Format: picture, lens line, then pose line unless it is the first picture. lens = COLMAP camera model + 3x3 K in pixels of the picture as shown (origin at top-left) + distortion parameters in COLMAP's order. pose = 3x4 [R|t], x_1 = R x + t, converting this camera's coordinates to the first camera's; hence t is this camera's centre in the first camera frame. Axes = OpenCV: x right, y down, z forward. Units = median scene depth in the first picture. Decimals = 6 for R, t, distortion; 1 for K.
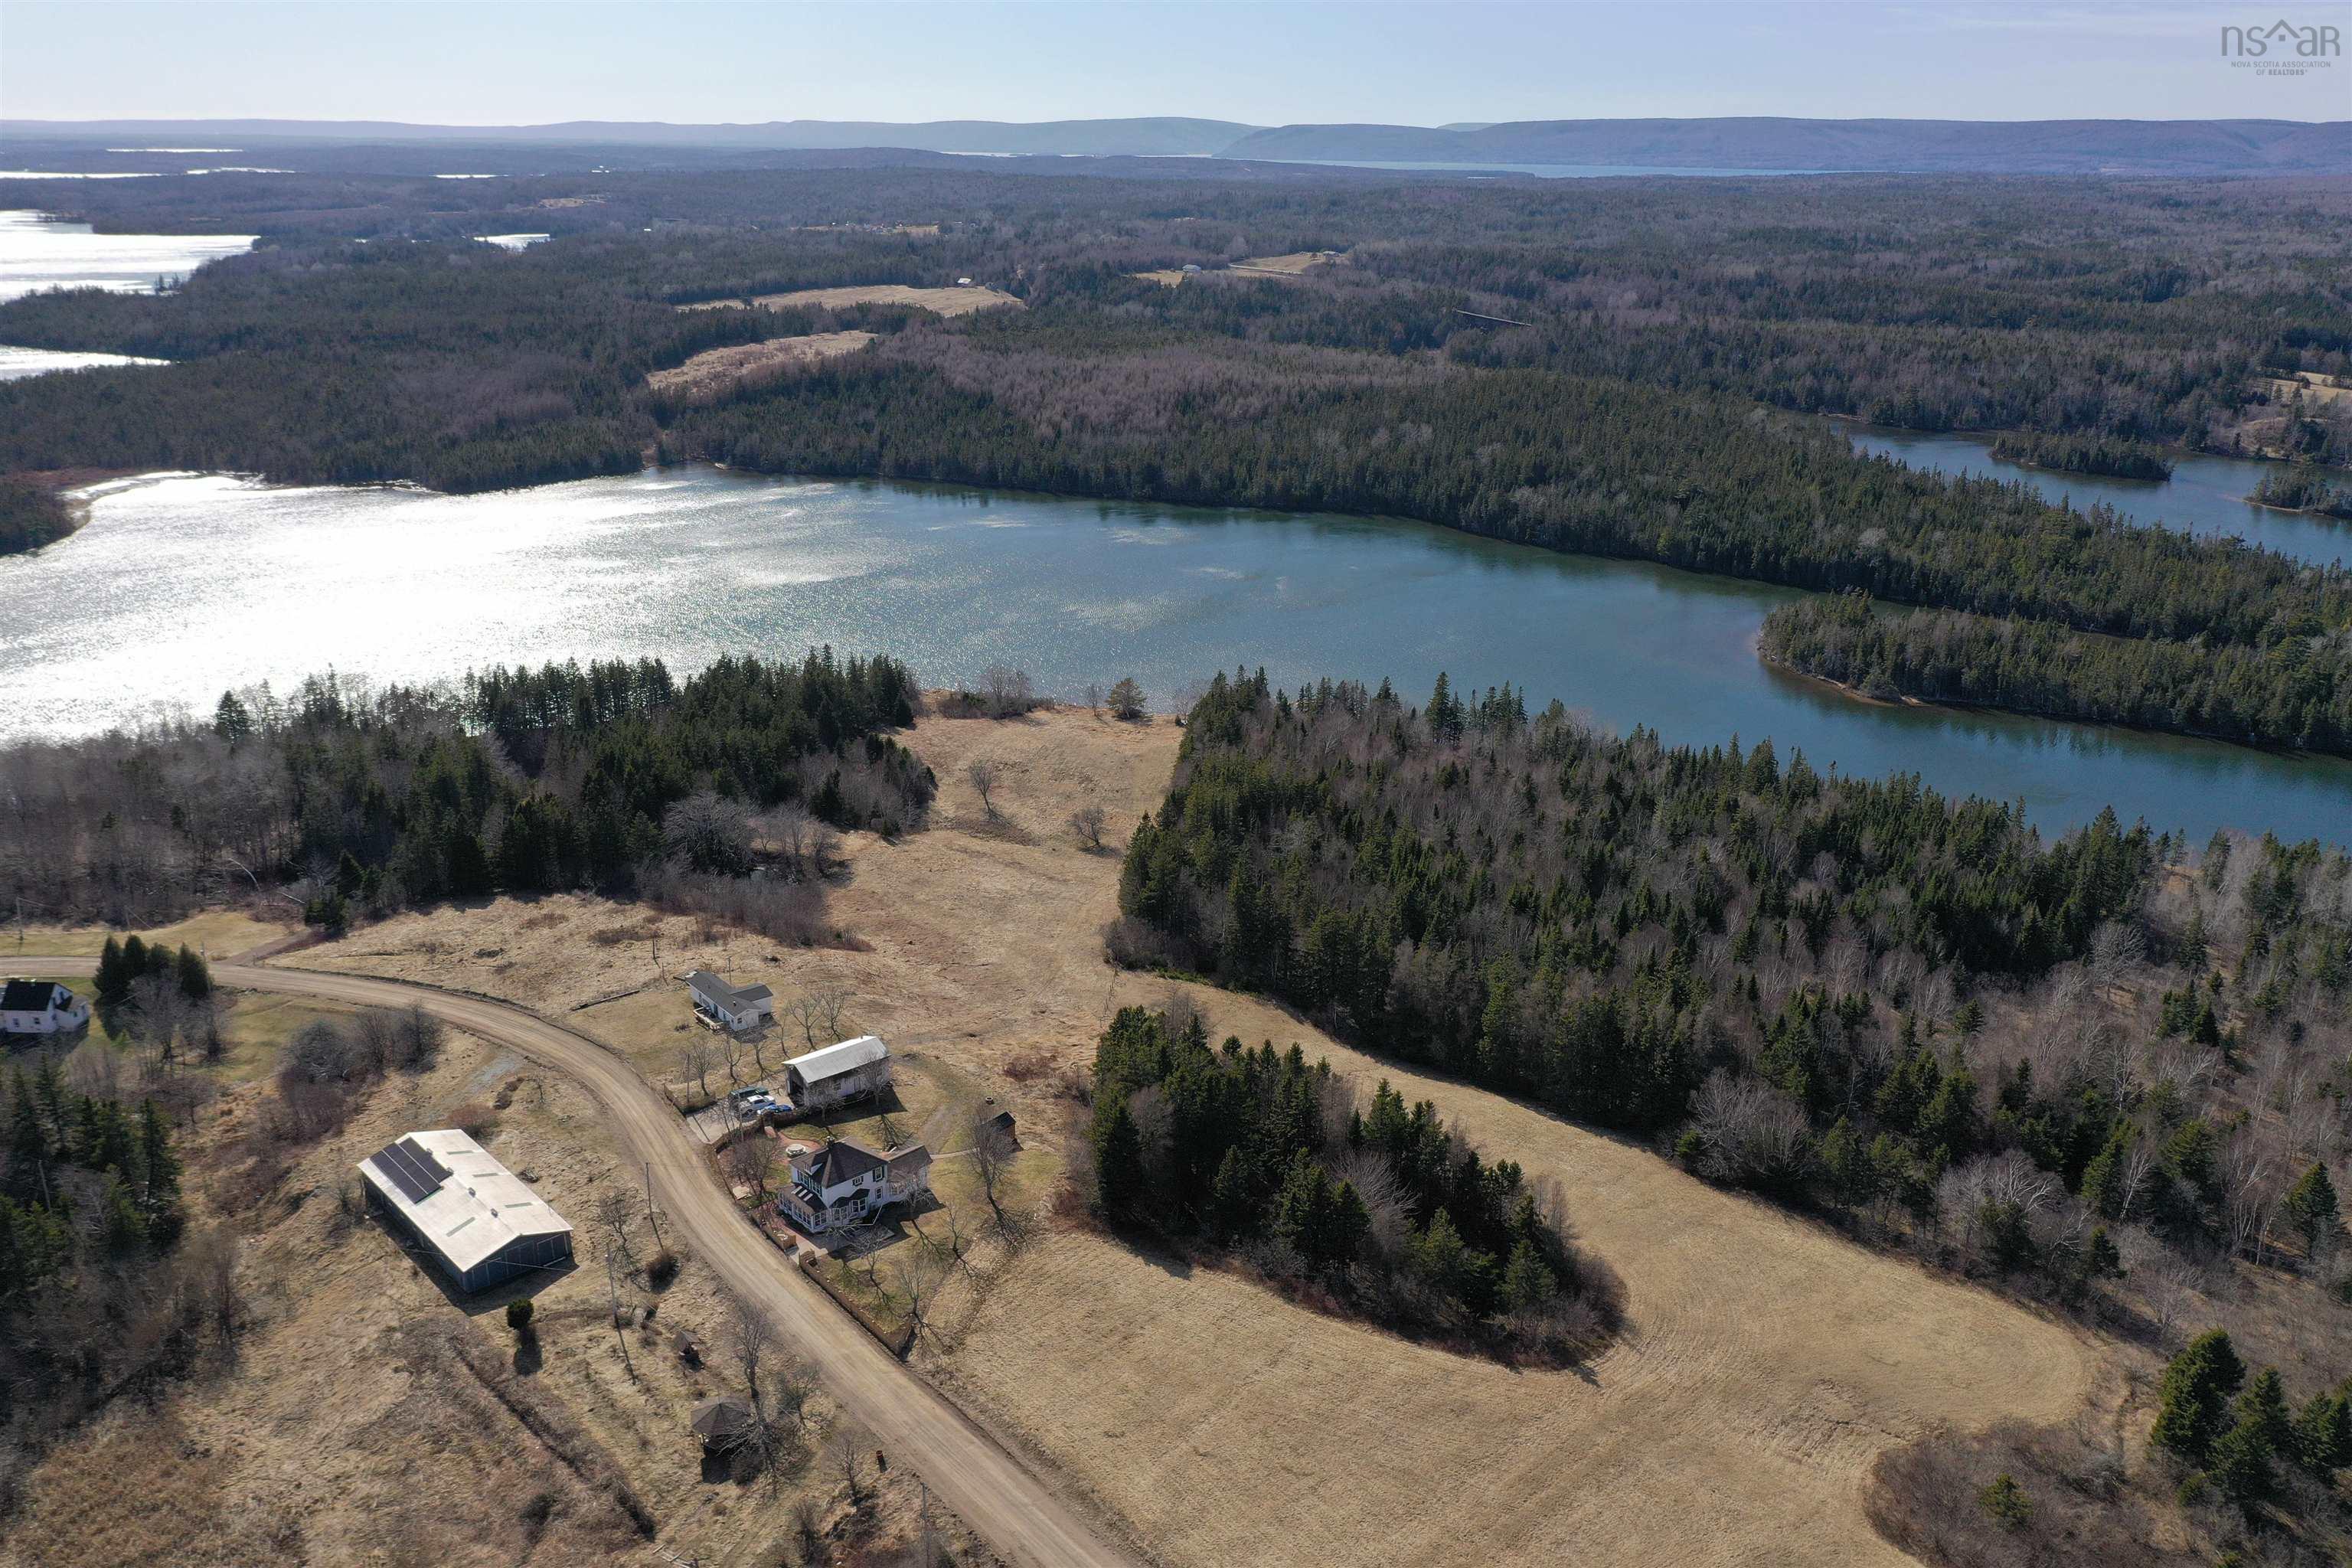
lens RADIAL K [[1863.4, 0, 1184.2], [0, 1863.4, 791.7], [0, 0, 1]] dist [0.007211, 0.009876]
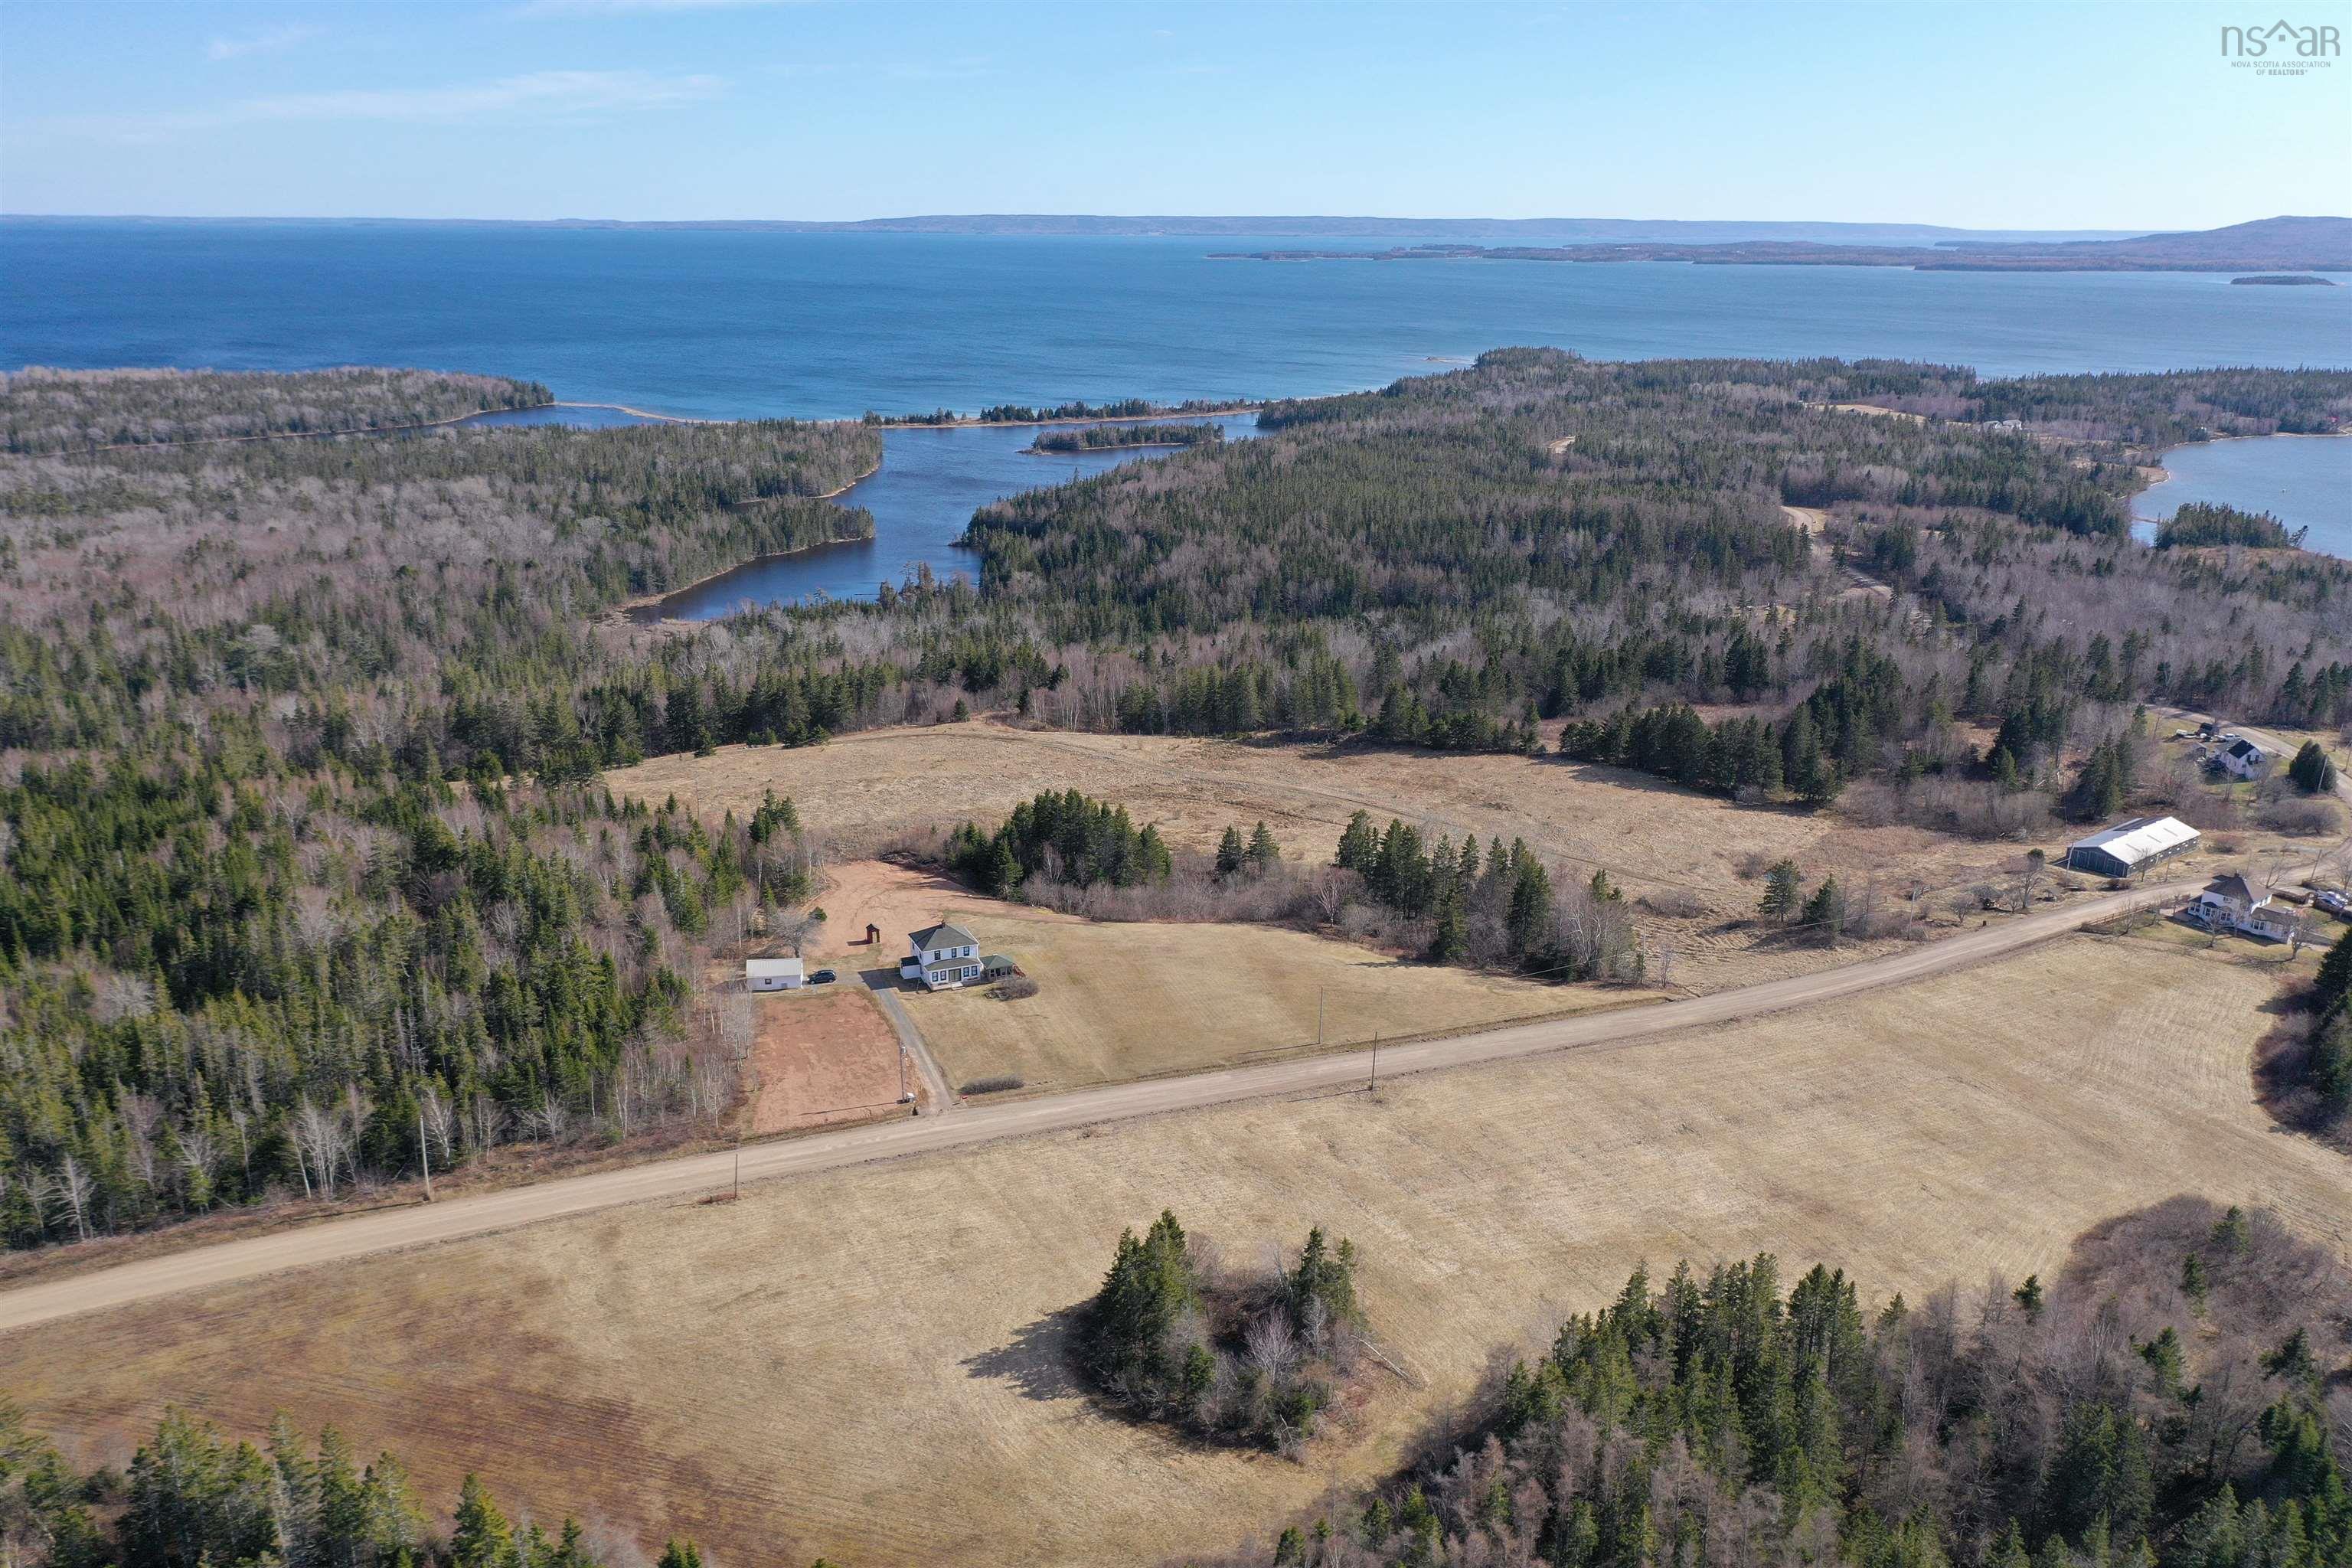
lens RADIAL K [[1863.4, 0, 1184.2], [0, 1863.4, 791.7], [0, 0, 1]] dist [0.007211, 0.009876]
pose [[-0.073762, 0.282618, -0.956392, 1.053627], [-0.336109, 0.895853, 0.290651, -0.023175], [0.938930, 0.342891, 0.028910, 0.094131]]
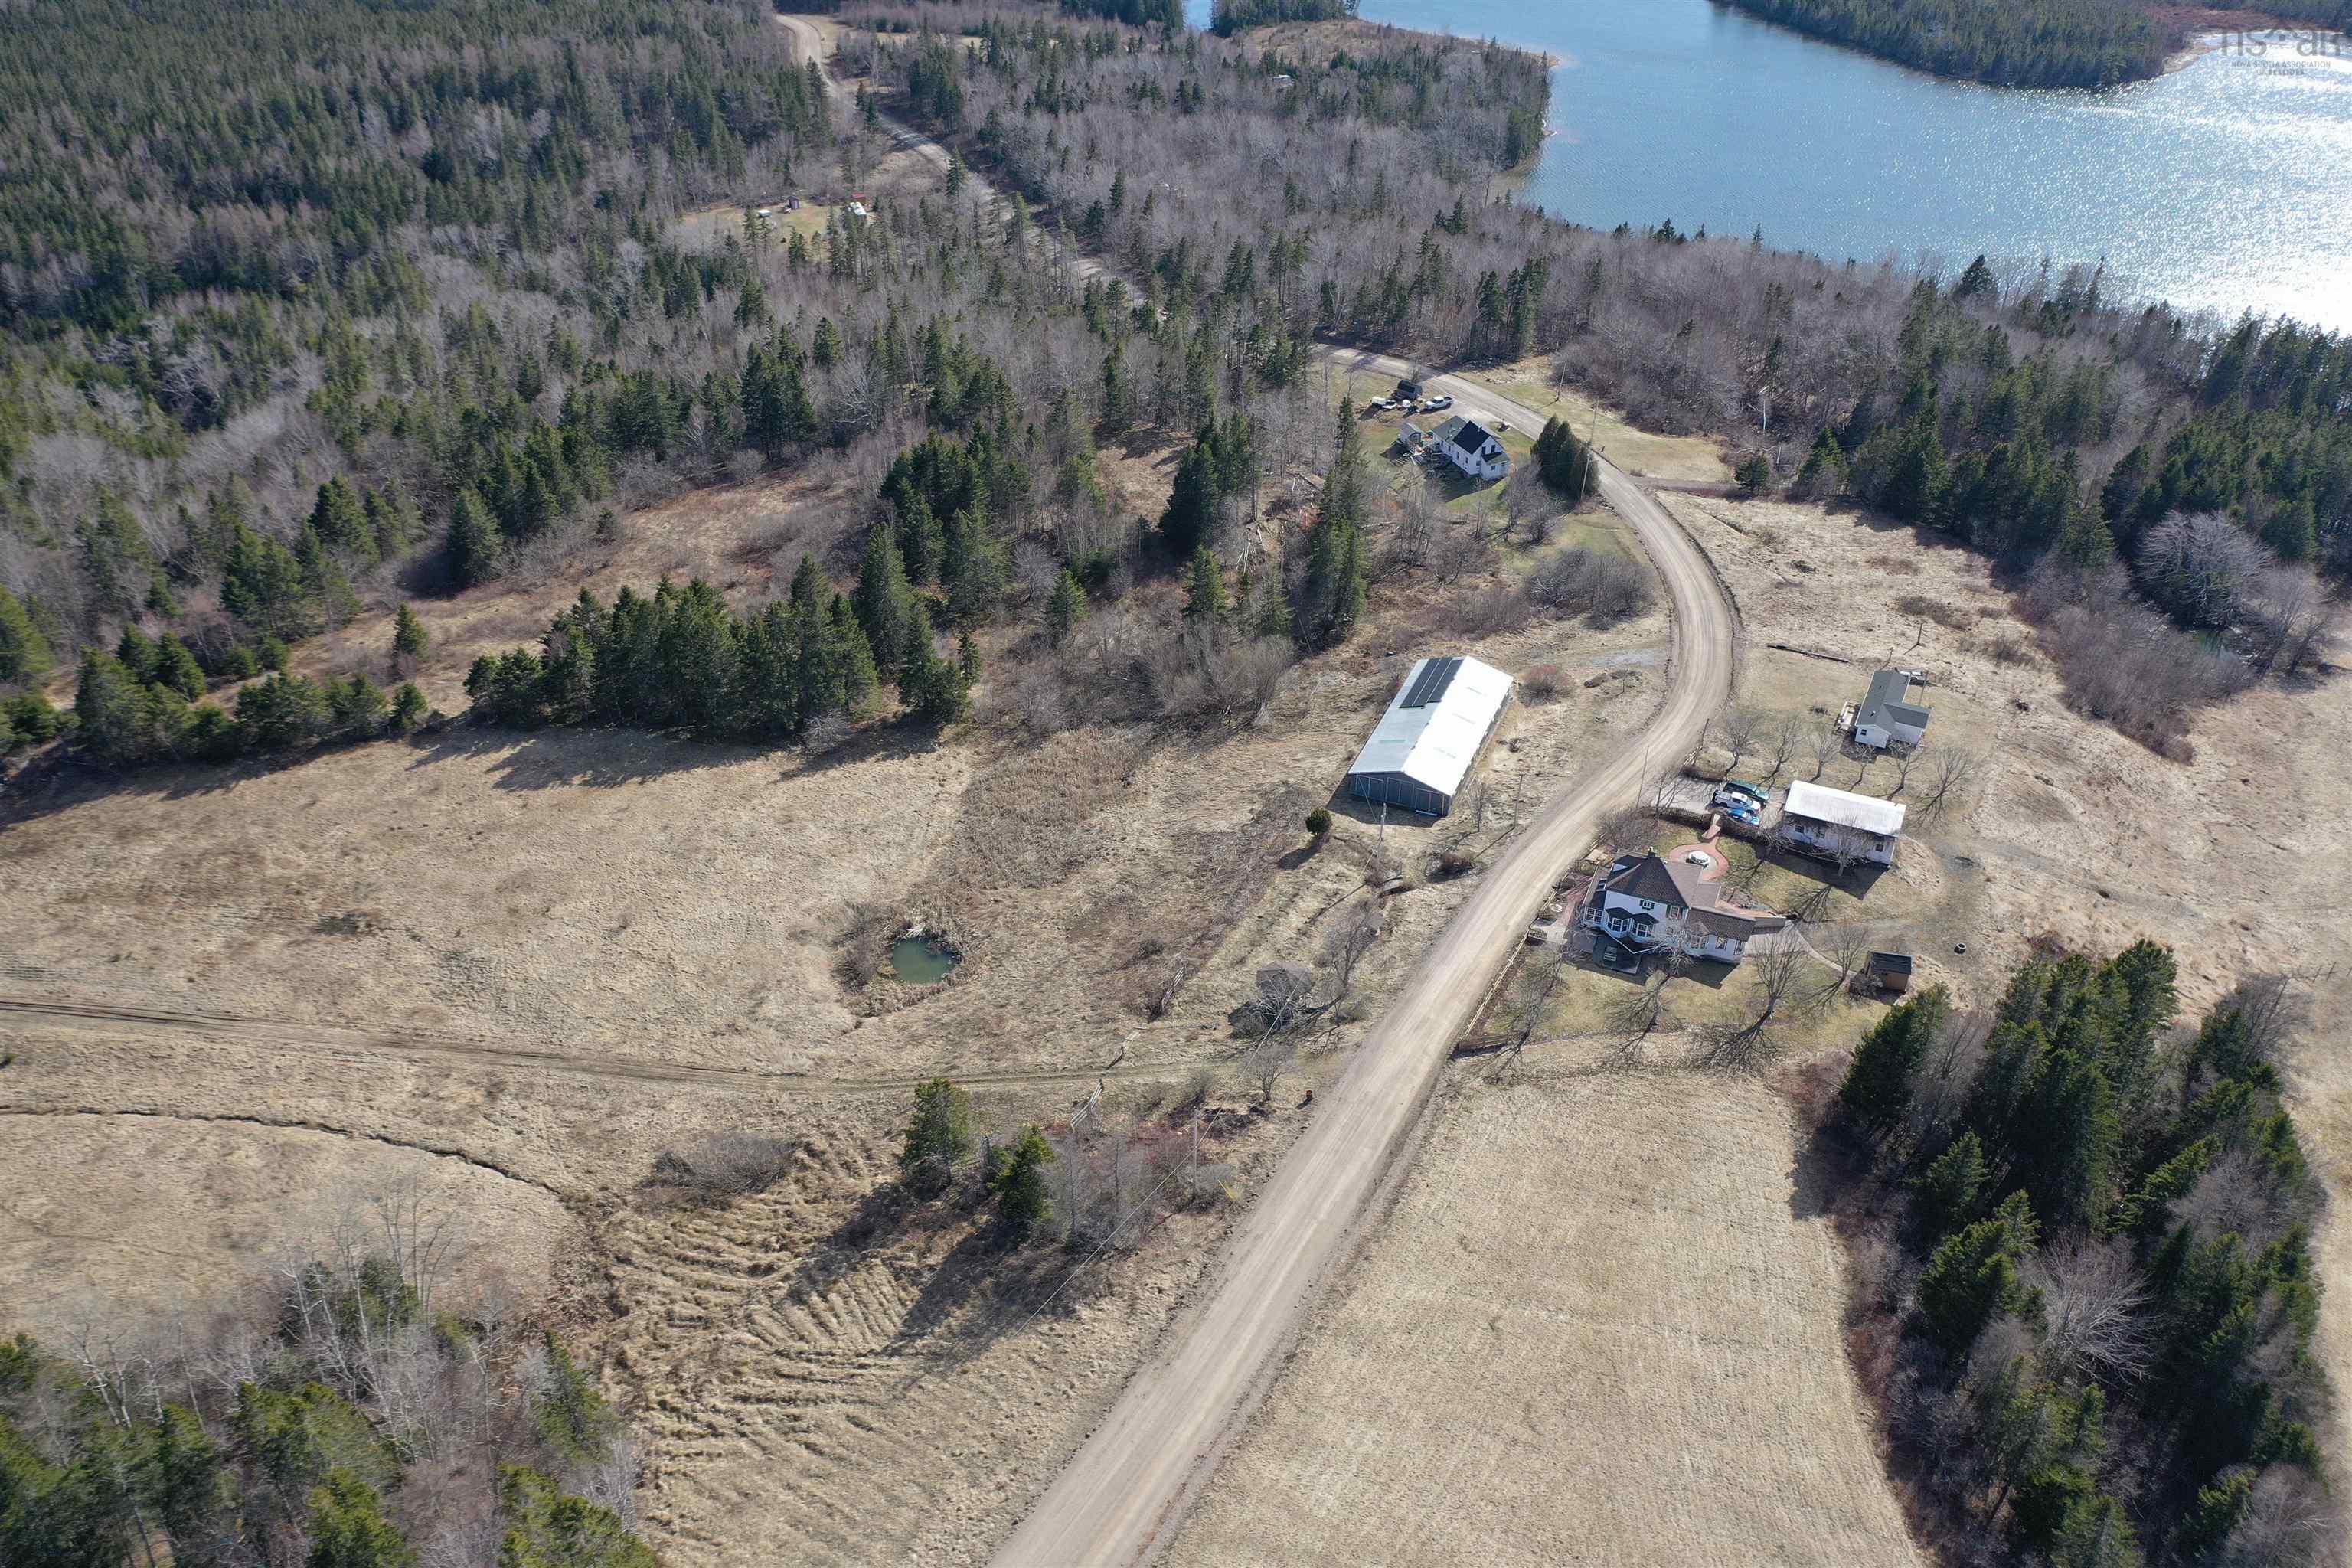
lens RADIAL K [[1863.4, 0, 1184.2], [0, 1863.4, 791.7], [0, 0, 1]] dist [0.007211, 0.009876]
pose [[0.419779, 0.484679, -0.767380, 0.312573], [-0.305151, 0.871629, 0.383596, -0.091658], [0.854791, 0.073141, 0.513792, 0.270869]]
